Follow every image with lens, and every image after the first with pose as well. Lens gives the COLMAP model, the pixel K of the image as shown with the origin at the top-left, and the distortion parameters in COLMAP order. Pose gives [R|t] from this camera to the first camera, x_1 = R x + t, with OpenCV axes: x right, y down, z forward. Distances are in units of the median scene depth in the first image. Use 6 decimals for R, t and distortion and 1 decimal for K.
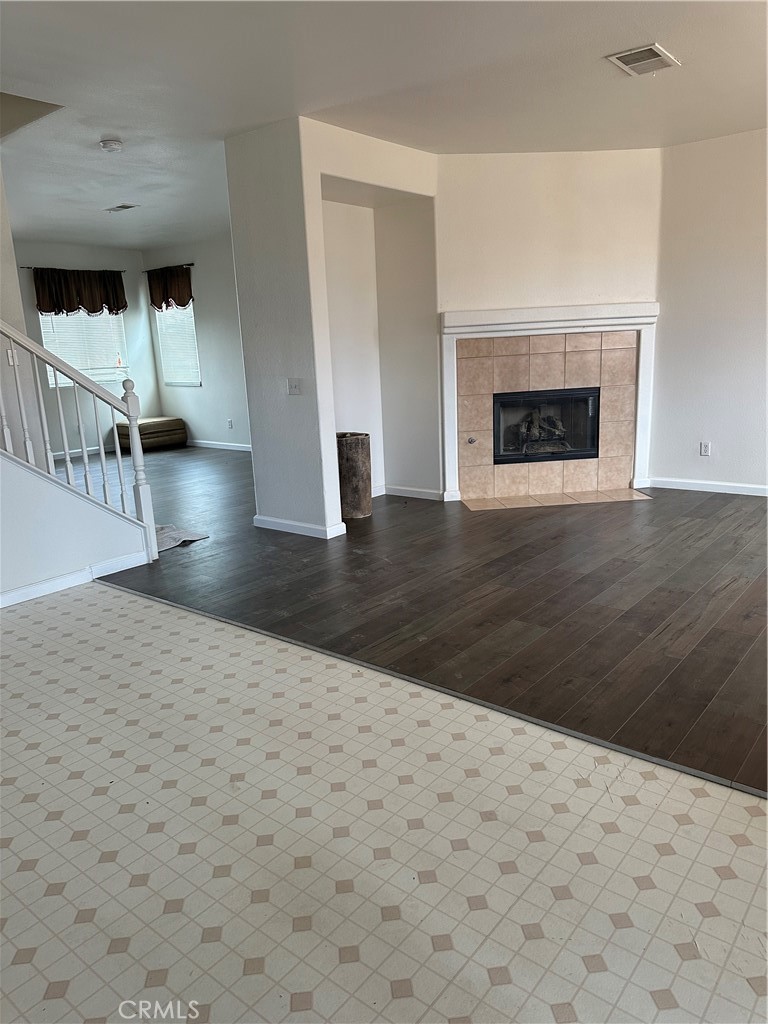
lens RADIAL K [[723.6, 0, 394.0], [0, 723.6, 512.7], [0, 0, 1]] dist [0.039003, -0.000300]
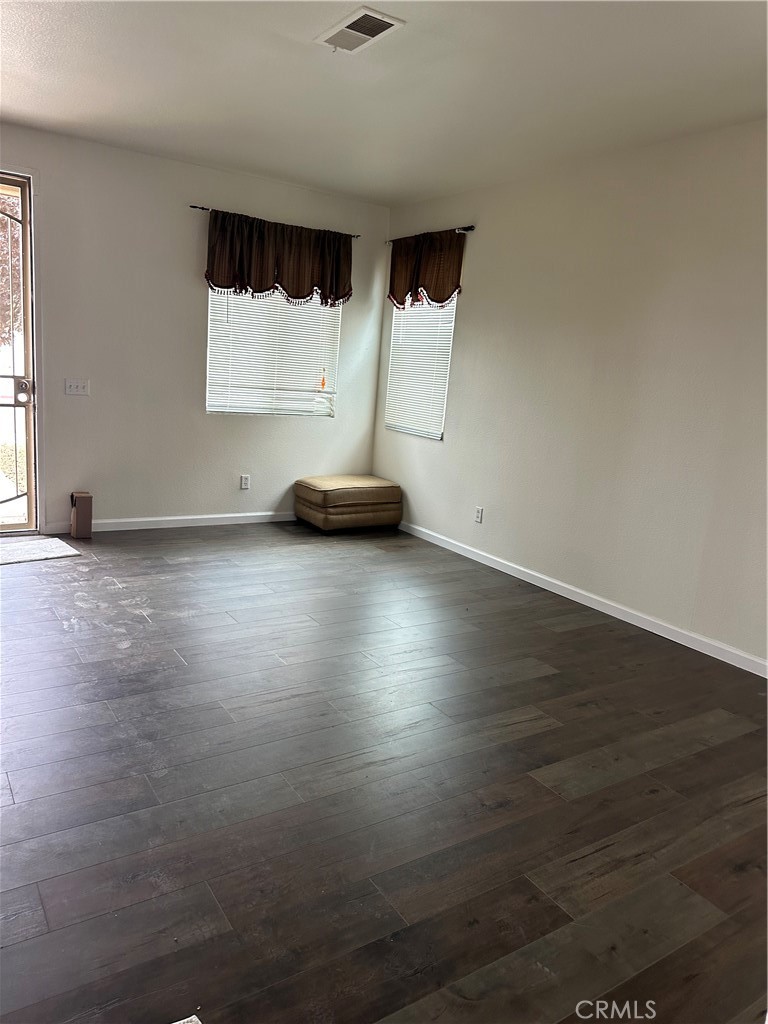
lens RADIAL K [[723.6, 0, 380.9], [0, 723.6, 515.4], [0, 0, 1]] dist [0.039003, -0.000300]
pose [[0.940417, 0.179617, -0.288709, -0.136438], [-0.192236, 0.981223, -0.015718, -0.099215], [0.280465, 0.070282, 0.957288, 0.445749]]
